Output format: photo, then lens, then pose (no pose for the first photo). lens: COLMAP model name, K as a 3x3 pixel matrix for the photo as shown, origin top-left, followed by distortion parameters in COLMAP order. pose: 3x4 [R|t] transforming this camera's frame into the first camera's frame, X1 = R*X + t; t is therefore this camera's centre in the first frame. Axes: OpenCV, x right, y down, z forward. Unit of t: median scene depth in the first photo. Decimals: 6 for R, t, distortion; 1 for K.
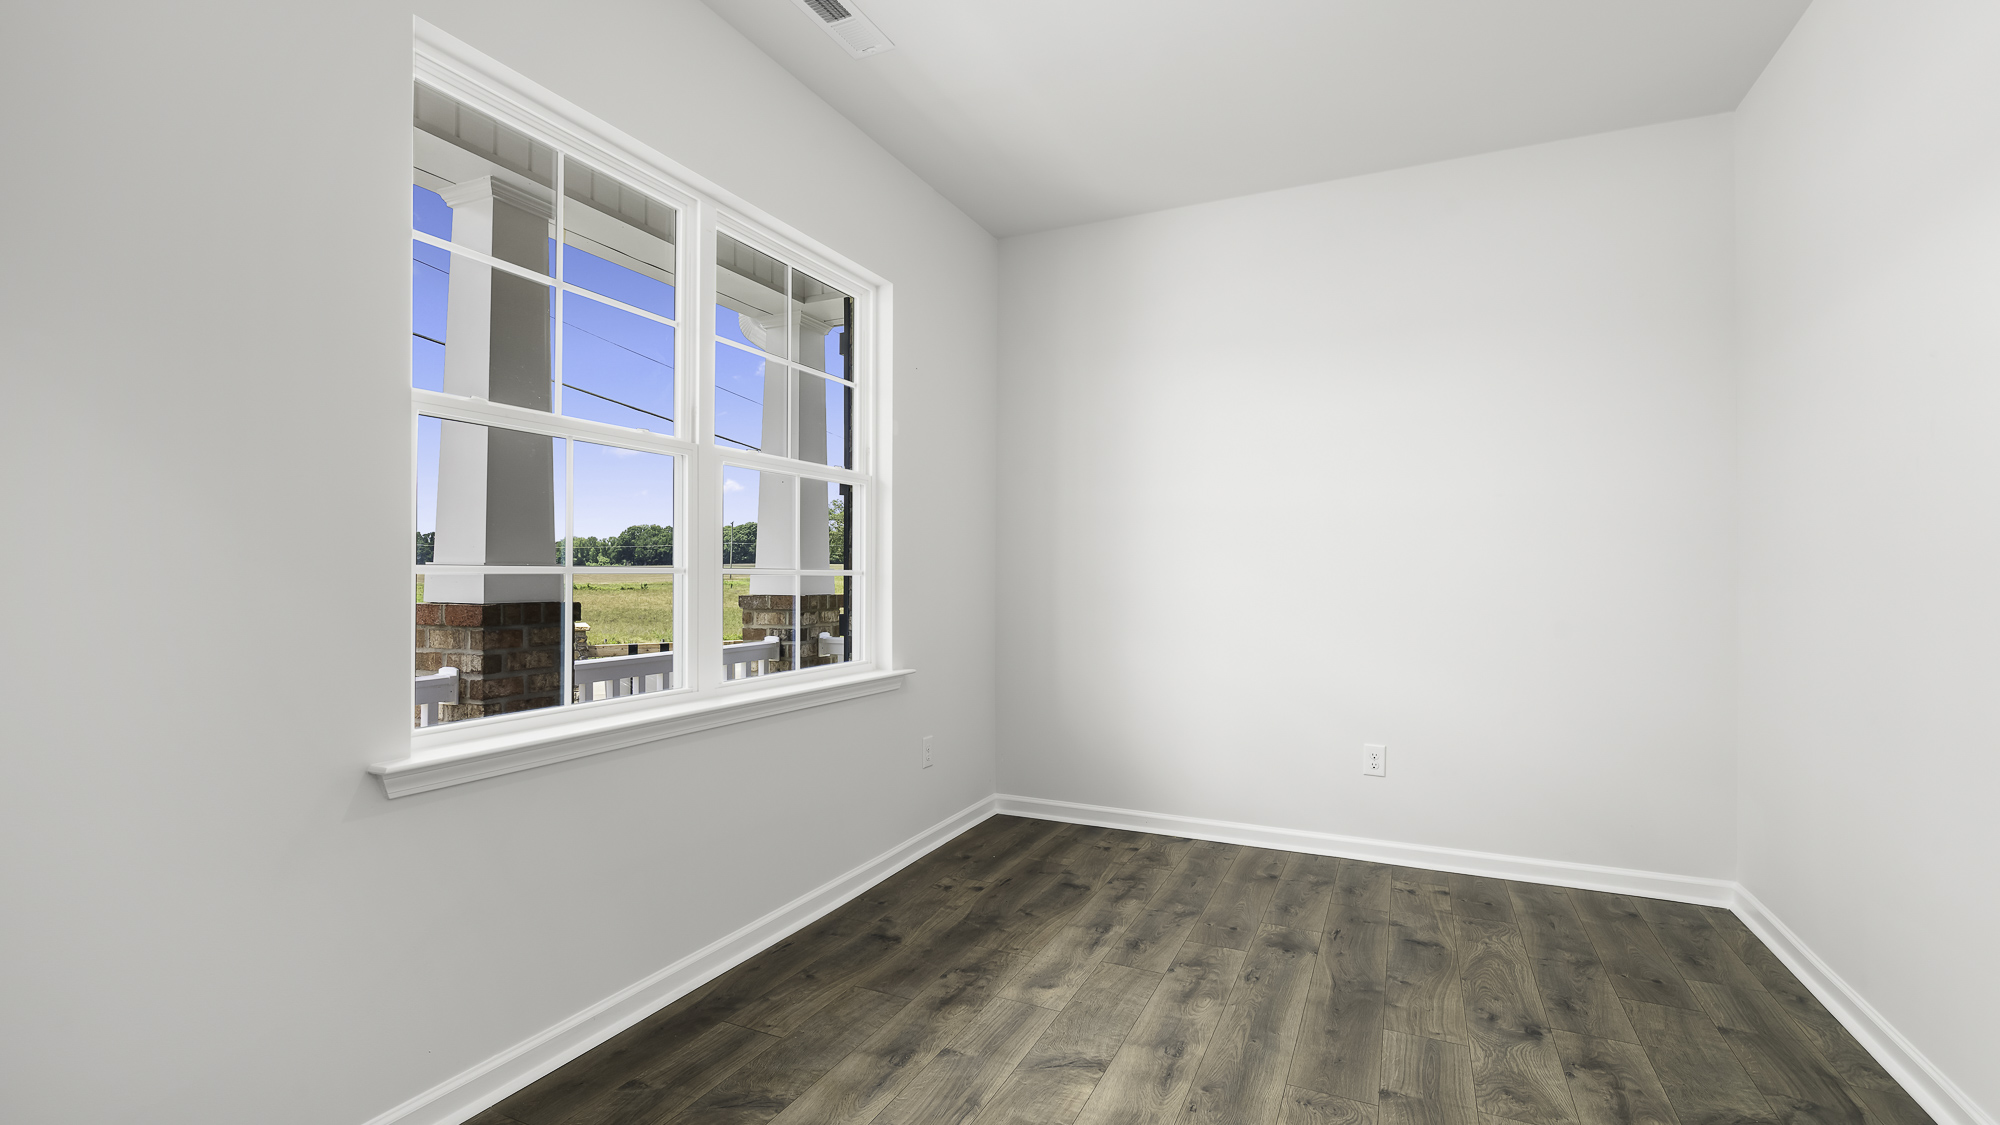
lens RADIAL K [[881.7, 0, 994.9], [0, 881.7, 567.5], [0, 0, 1]] dist [0.002682, -0.000583]
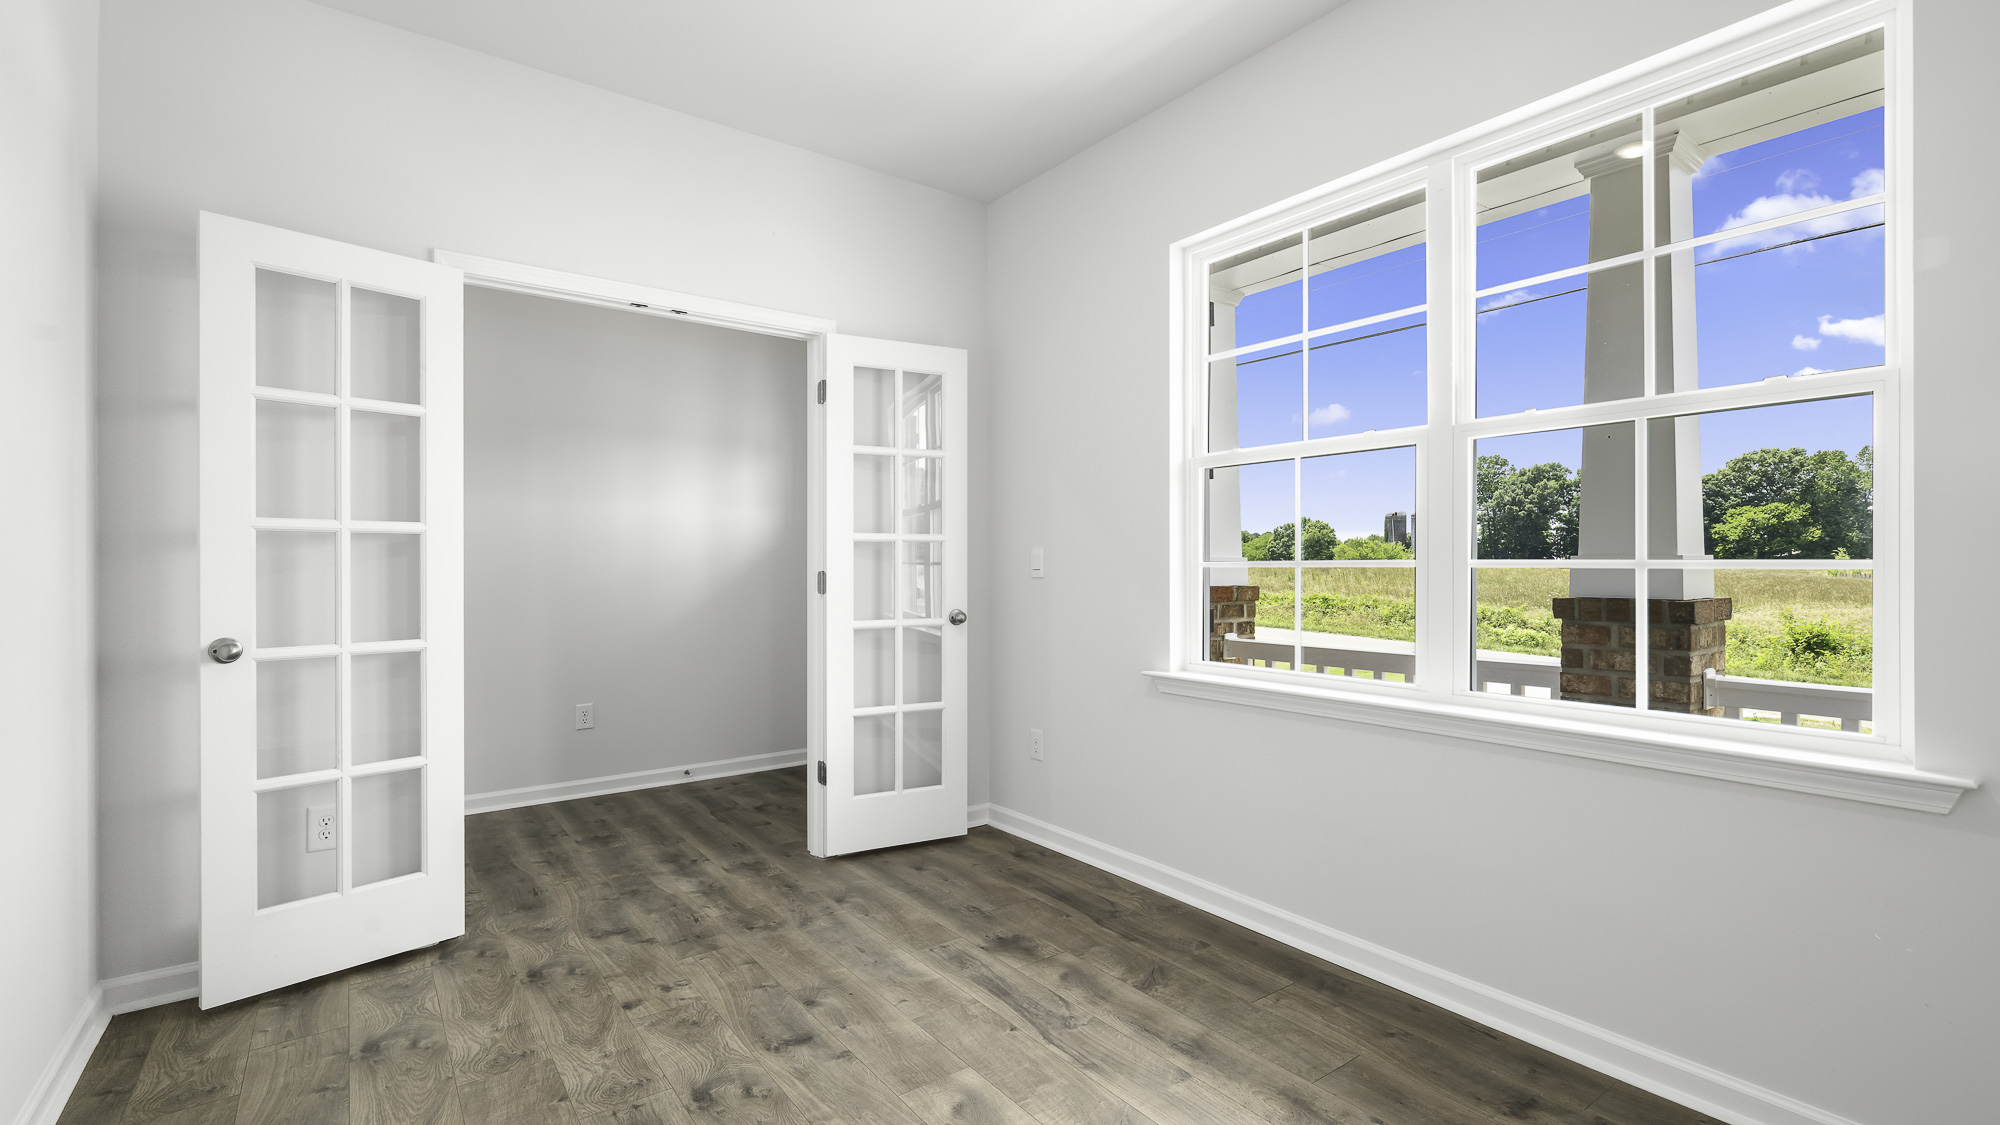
lens RADIAL K [[881.7, 0, 989.3], [0, 881.7, 563.6], [0, 0, 1]] dist [0.002682, -0.000583]
pose [[-0.479406, -0.005955, -0.877573, 0.705721], [0.004653, 0.999946, -0.009327, 0.010750], [0.877581, -0.008555, -0.479352, 1.030868]]
